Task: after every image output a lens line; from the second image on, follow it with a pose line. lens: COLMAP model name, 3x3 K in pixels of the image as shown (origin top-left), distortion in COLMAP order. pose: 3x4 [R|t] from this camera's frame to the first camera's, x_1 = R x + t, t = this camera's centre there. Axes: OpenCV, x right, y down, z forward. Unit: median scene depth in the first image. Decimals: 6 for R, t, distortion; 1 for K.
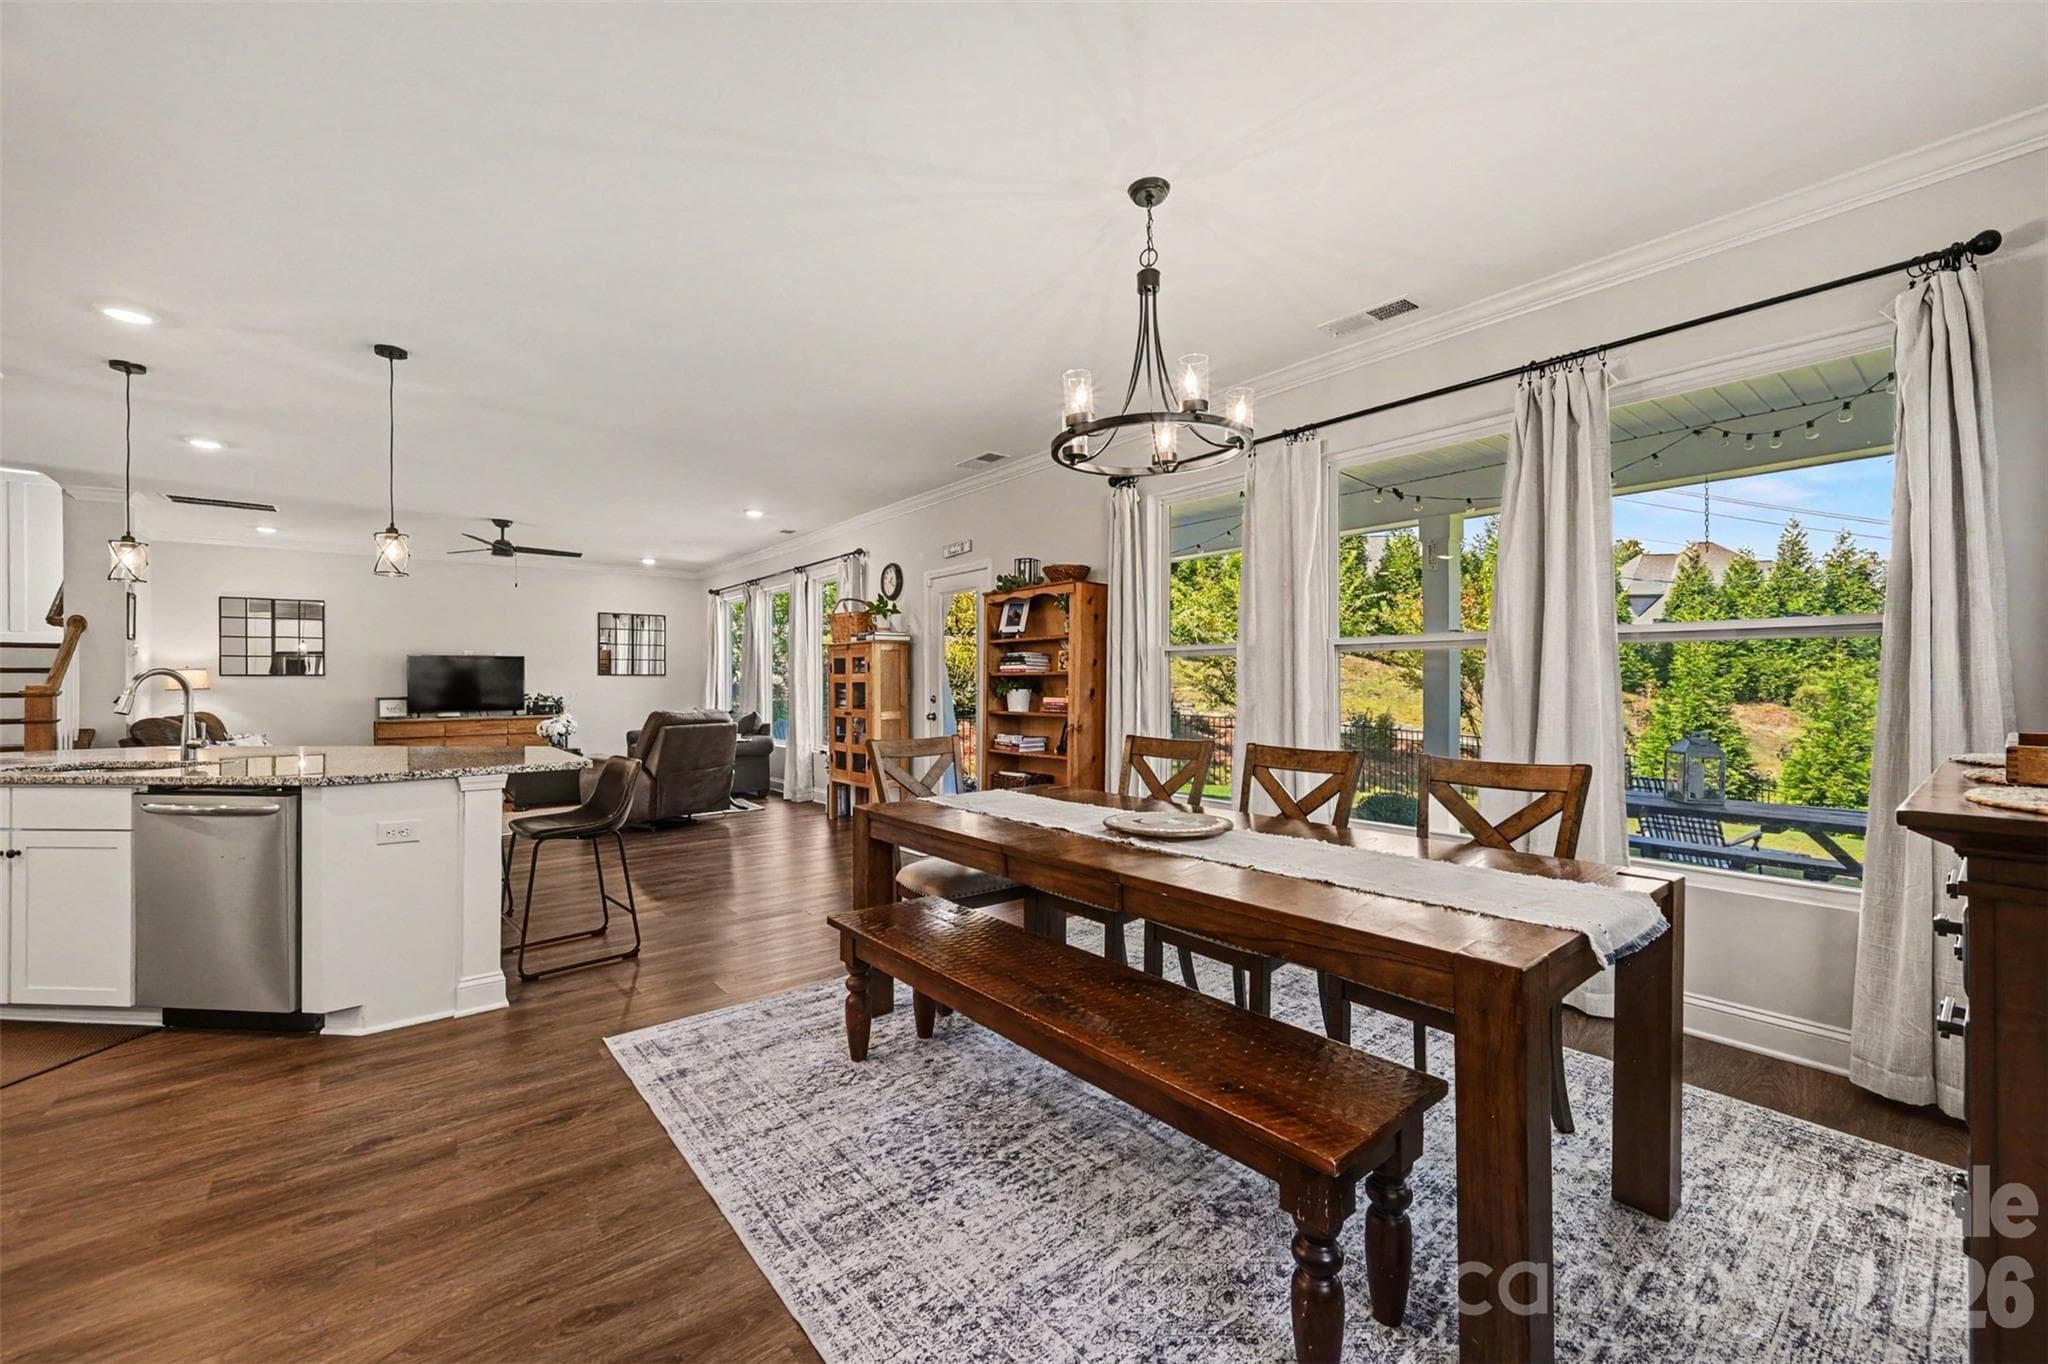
lens RADIAL K [[810.2, 0, 1034.4], [0, 810.2, 681.2], [0, 0, 1]] dist [0.001169, 0.000105]
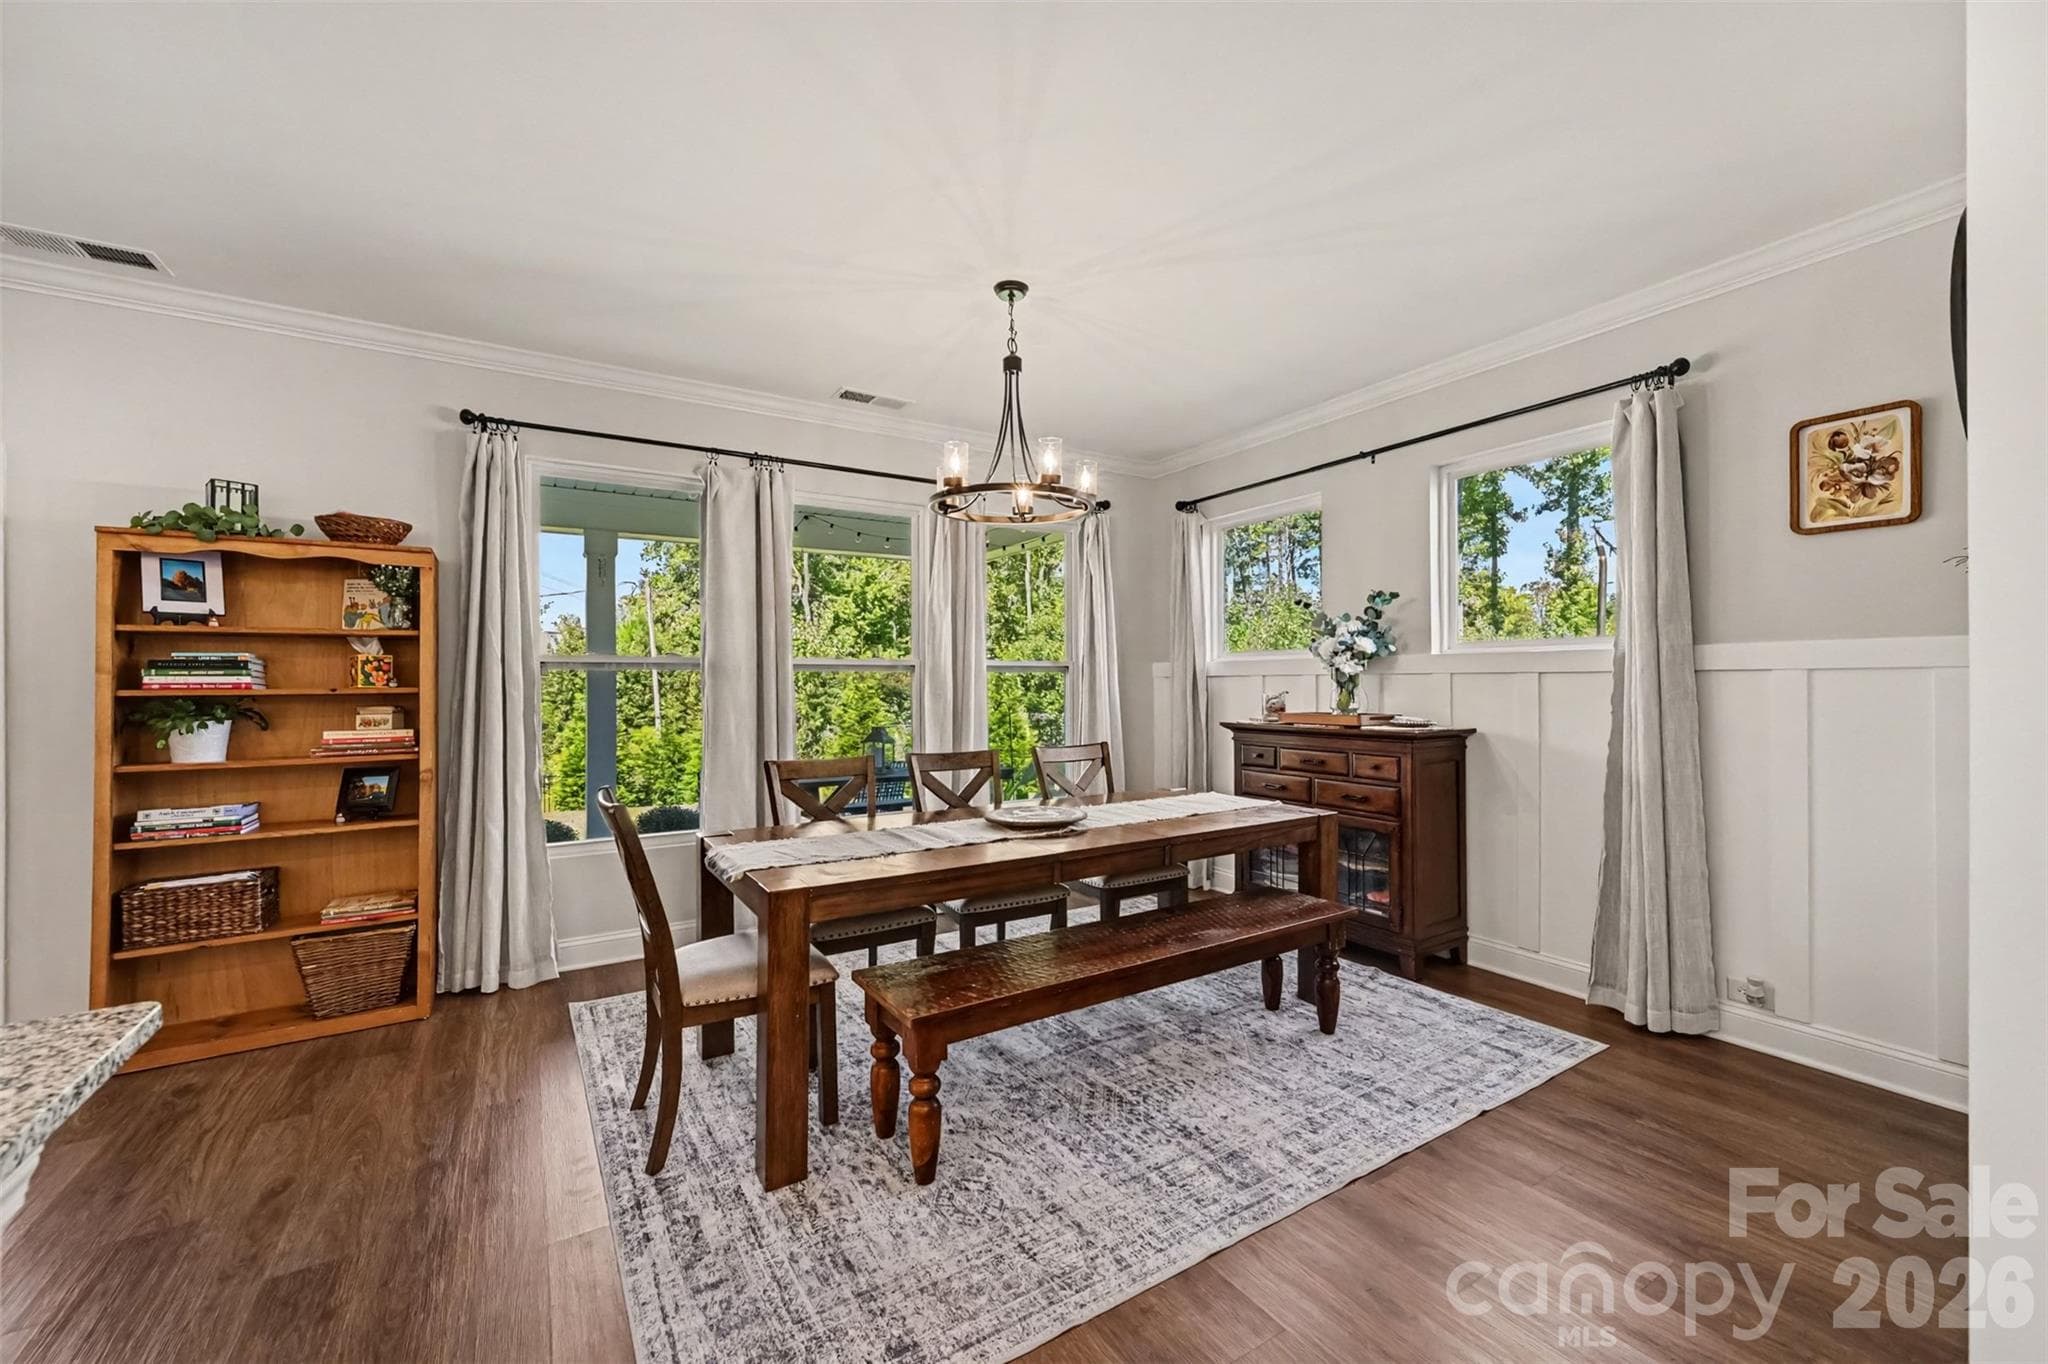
lens RADIAL K [[810.2, 0, 1034.4], [0, 810.2, 681.2], [0, 0, 1]] dist [0.001169, 0.000105]
pose [[0.129686, 0.006730, 0.991532, -0.886118], [0.005957, 0.999954, -0.007566, -0.015259], [-0.991537, 0.006887, 0.129640, 0.700279]]
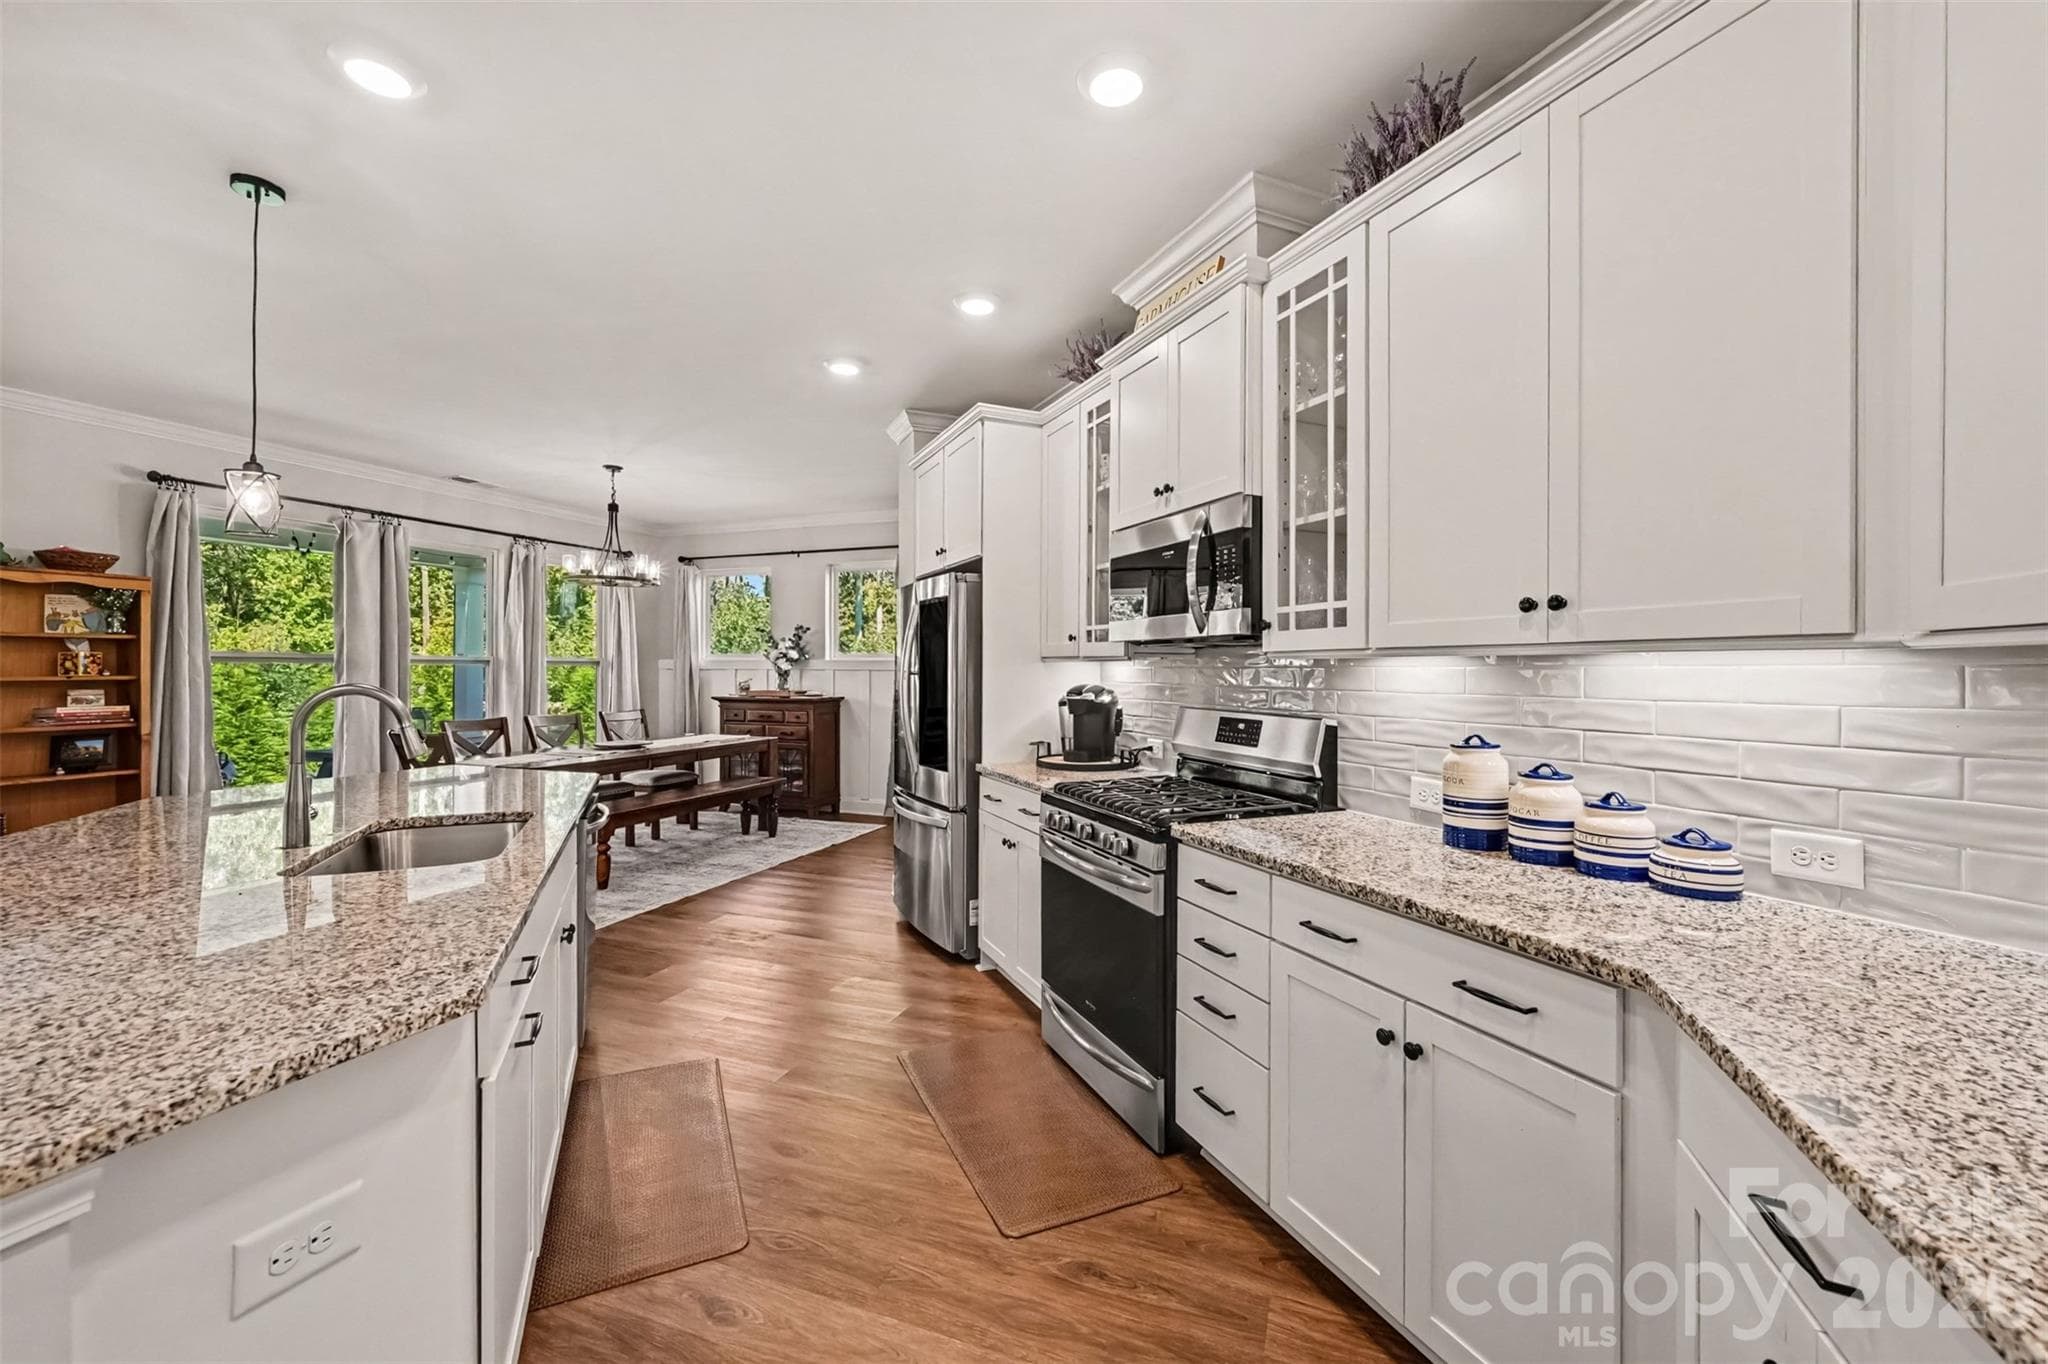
lens RADIAL K [[823.4, 0, 1028.0], [0, 823.4, 672.9], [0, 0, 1]] dist [0.000105, 0.000087]
pose [[-0.496242, -0.002672, 0.868180, -2.122327], [-0.001338, 0.999996, 0.002313, -0.031195], [-0.868183, -0.000013, -0.496243, 0.979609]]
